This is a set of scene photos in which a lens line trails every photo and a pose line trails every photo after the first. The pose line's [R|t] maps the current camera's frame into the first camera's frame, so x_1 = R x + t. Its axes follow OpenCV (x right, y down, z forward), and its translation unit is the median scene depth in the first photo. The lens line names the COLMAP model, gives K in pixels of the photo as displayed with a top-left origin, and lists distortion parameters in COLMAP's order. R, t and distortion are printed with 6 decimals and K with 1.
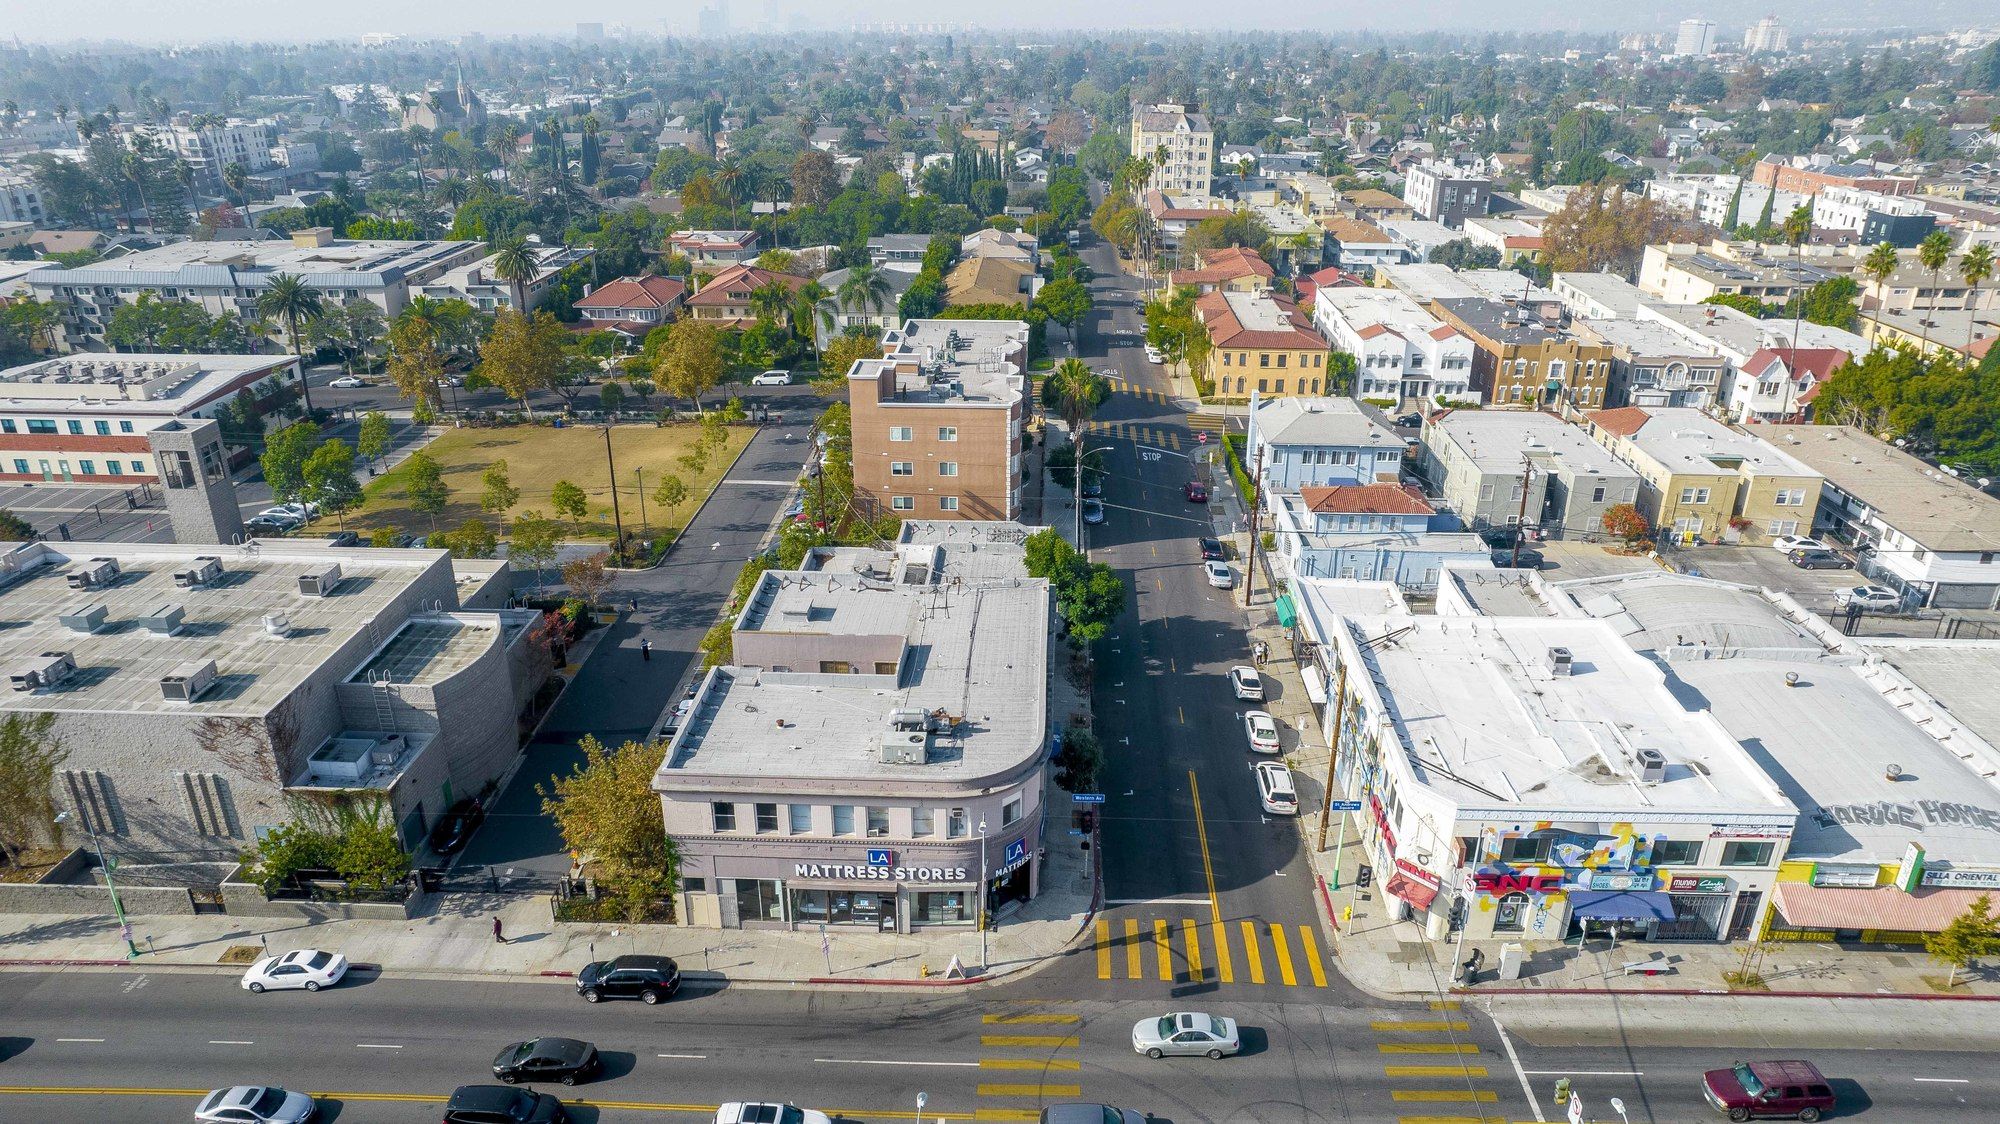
lens RADIAL K [[1278.9, 0, 1003.0], [0, 1278.9, 568.6], [0, 0, 1]] dist [-0.076974, 0.069737]
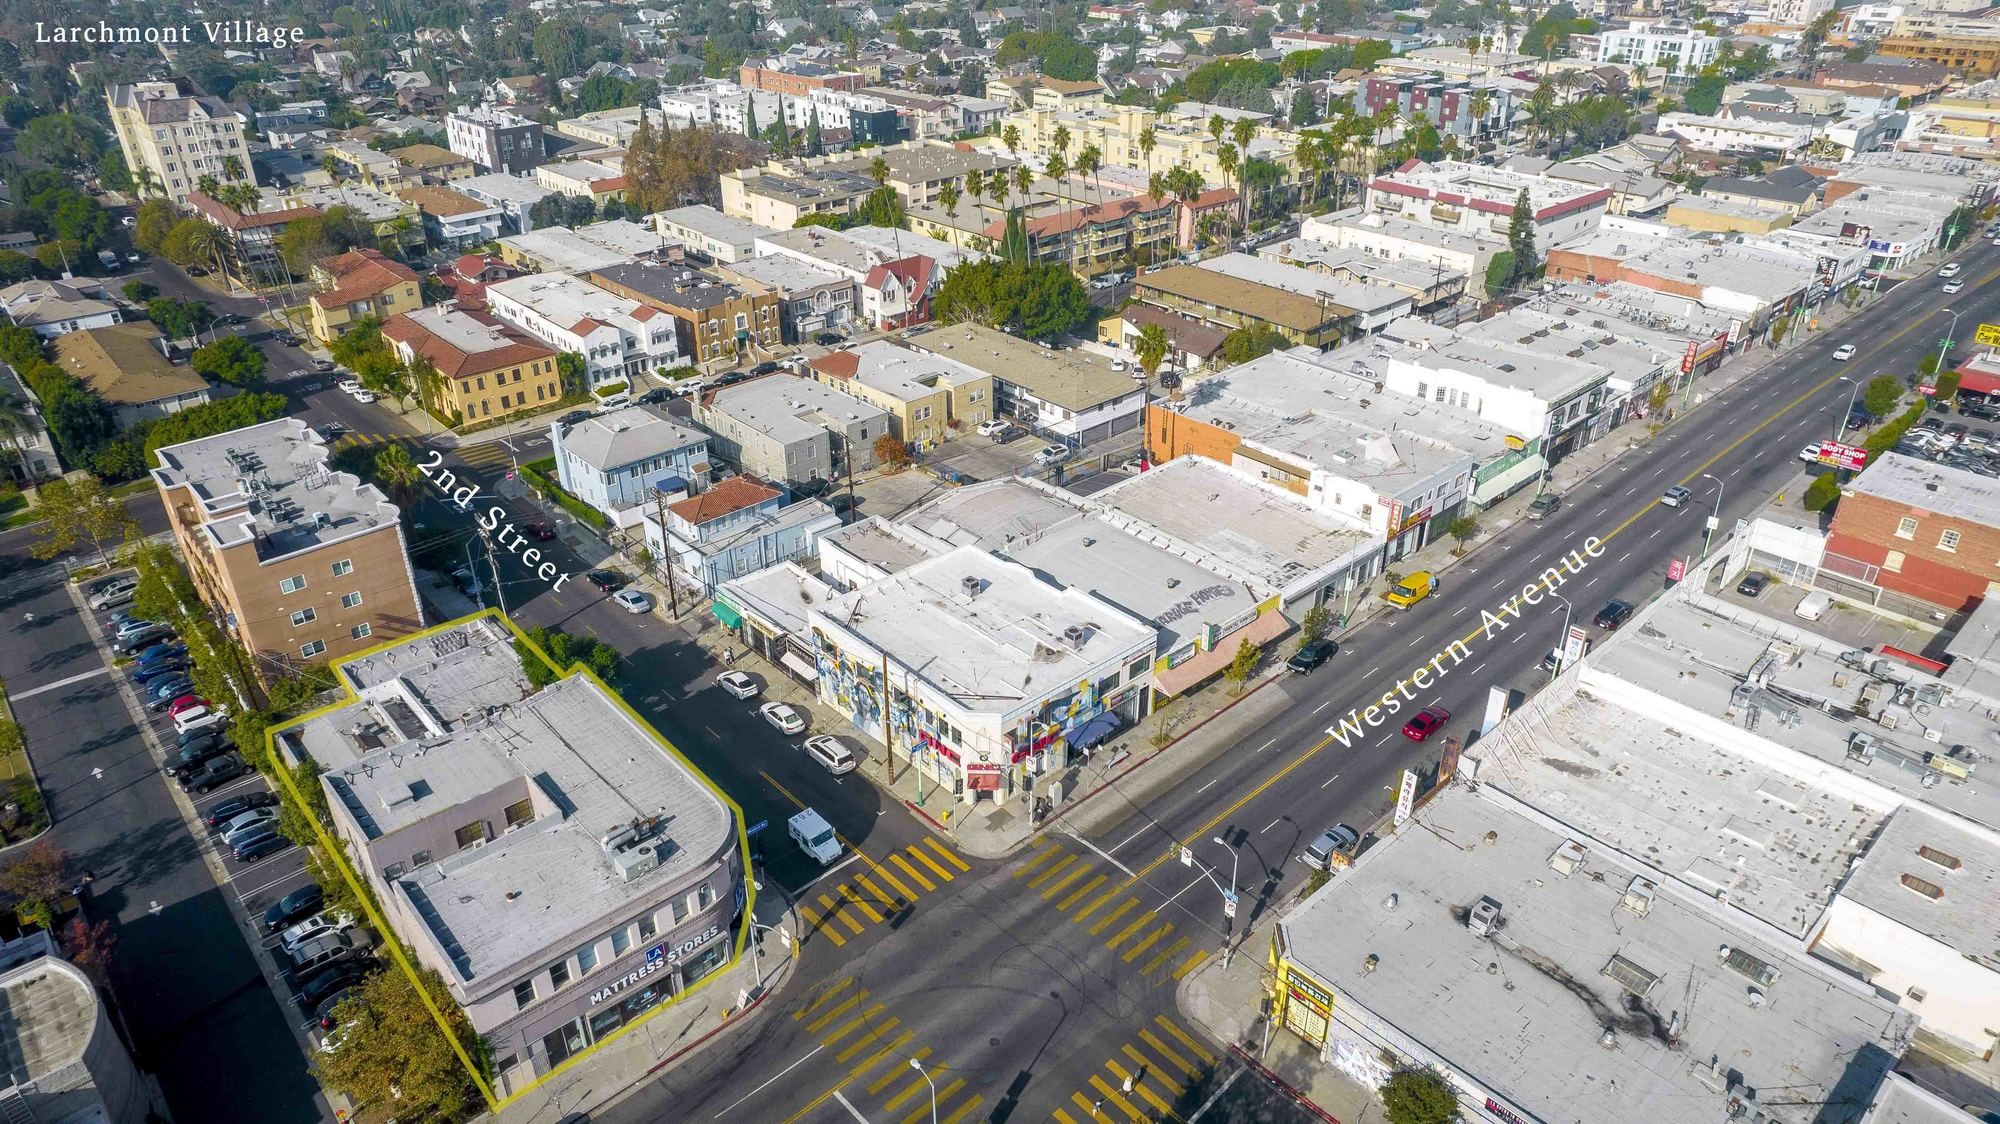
lens RADIAL K [[1278.9, 0, 1003.0], [0, 1278.9, 568.6], [0, 0, 1]] dist [-0.076974, 0.069737]
pose [[0.711560, -0.346979, 0.610973, -0.275098], [0.288543, 0.937154, 0.196174, -0.148513], [-0.640644, 0.036703, 0.766960, -0.080880]]
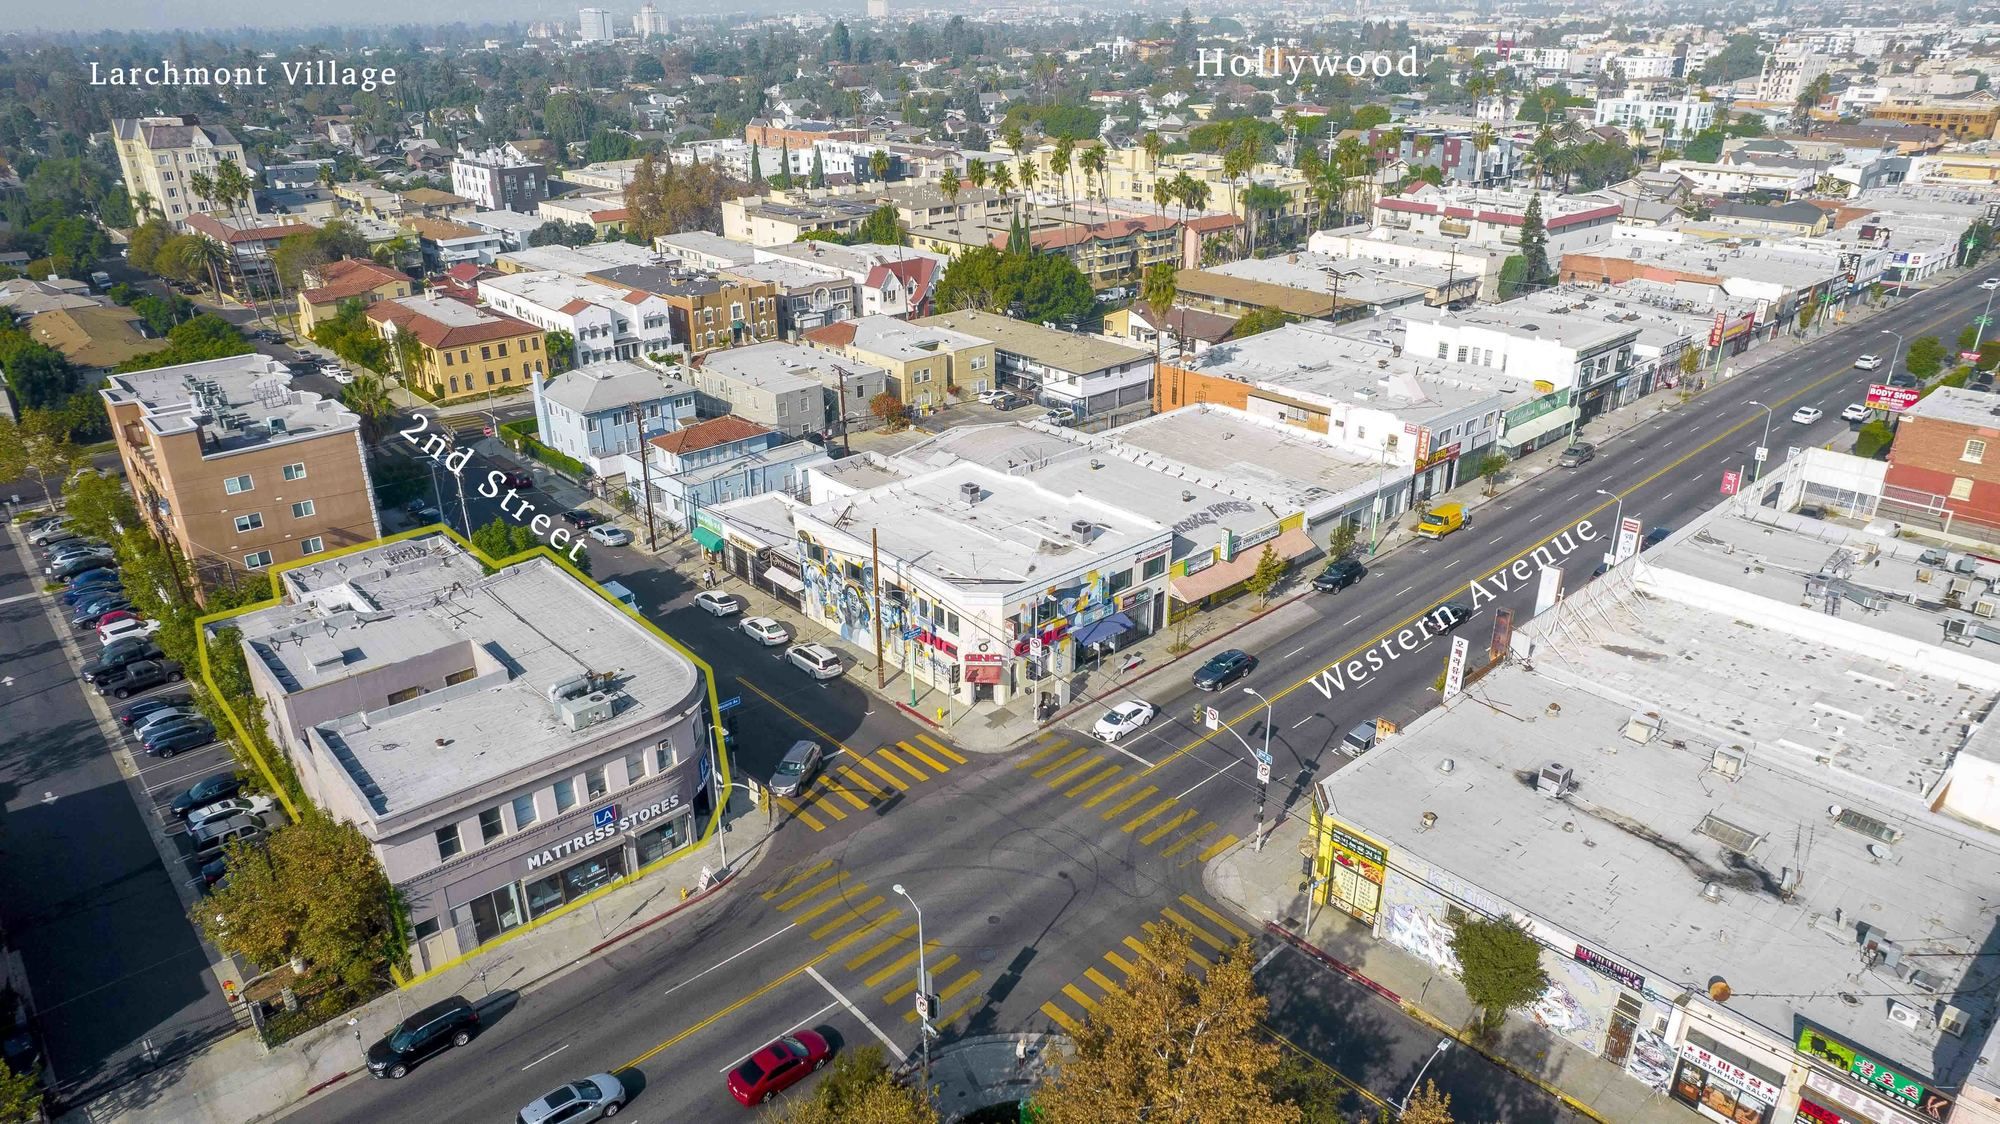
lens RADIAL K [[1278.9, 0, 1003.0], [0, 1278.9, 568.6], [0, 0, 1]] dist [-0.076974, 0.069737]
pose [[0.713599, -0.290170, 0.637634, -0.276130], [0.286662, 0.951443, 0.112162, 0.006312], [-0.639219, 0.102747, 0.762130, -0.013263]]
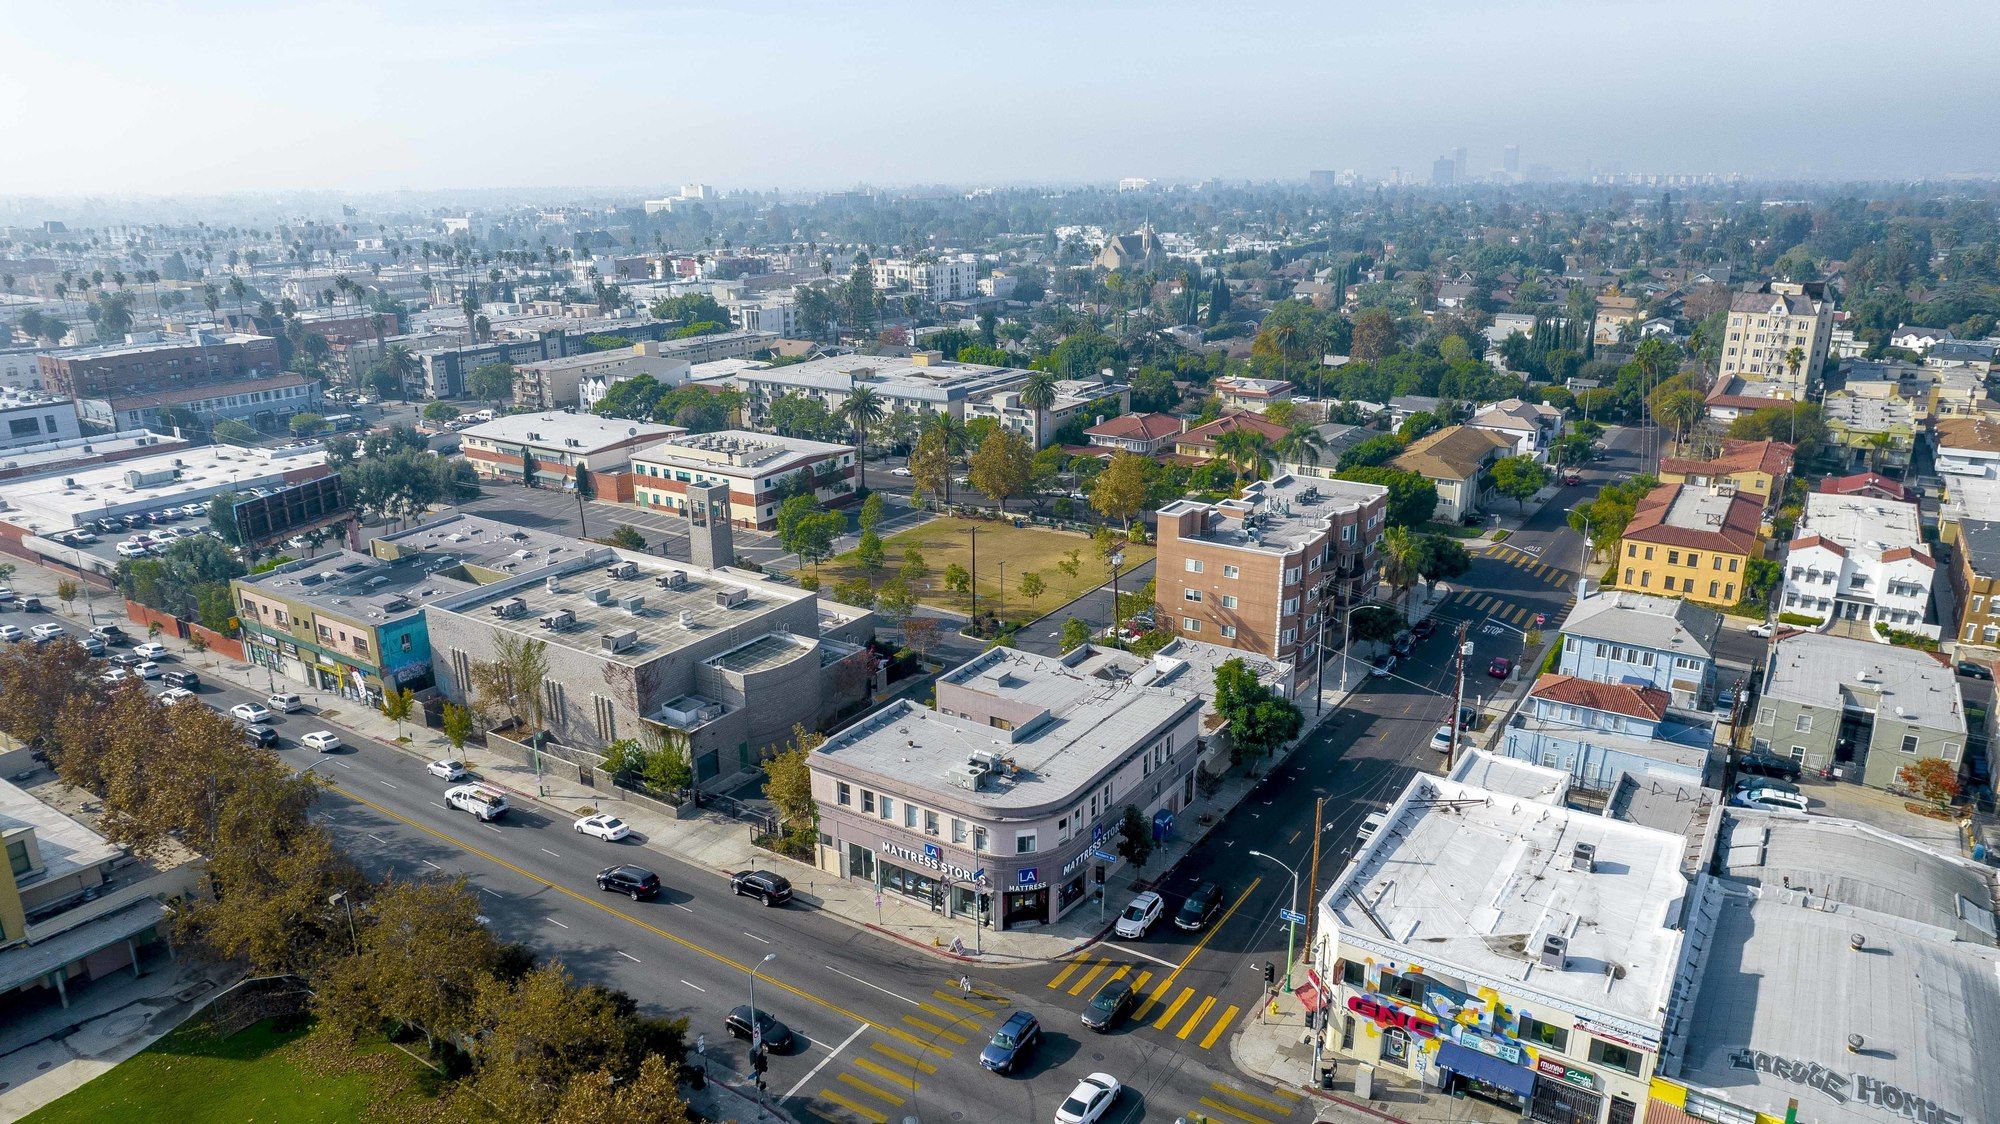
lens RADIAL K [[1281.0, 0, 1004.3], [0, 1281.0, 560.5], [0, 0, 1]] dist [-0.075326, 0.071995]
pose [[0.858407, 0.143891, -0.492376, 0.350570], [-0.196931, 0.978741, -0.057305, -0.007971], [0.473663, 0.146155, 0.868494, -0.111353]]
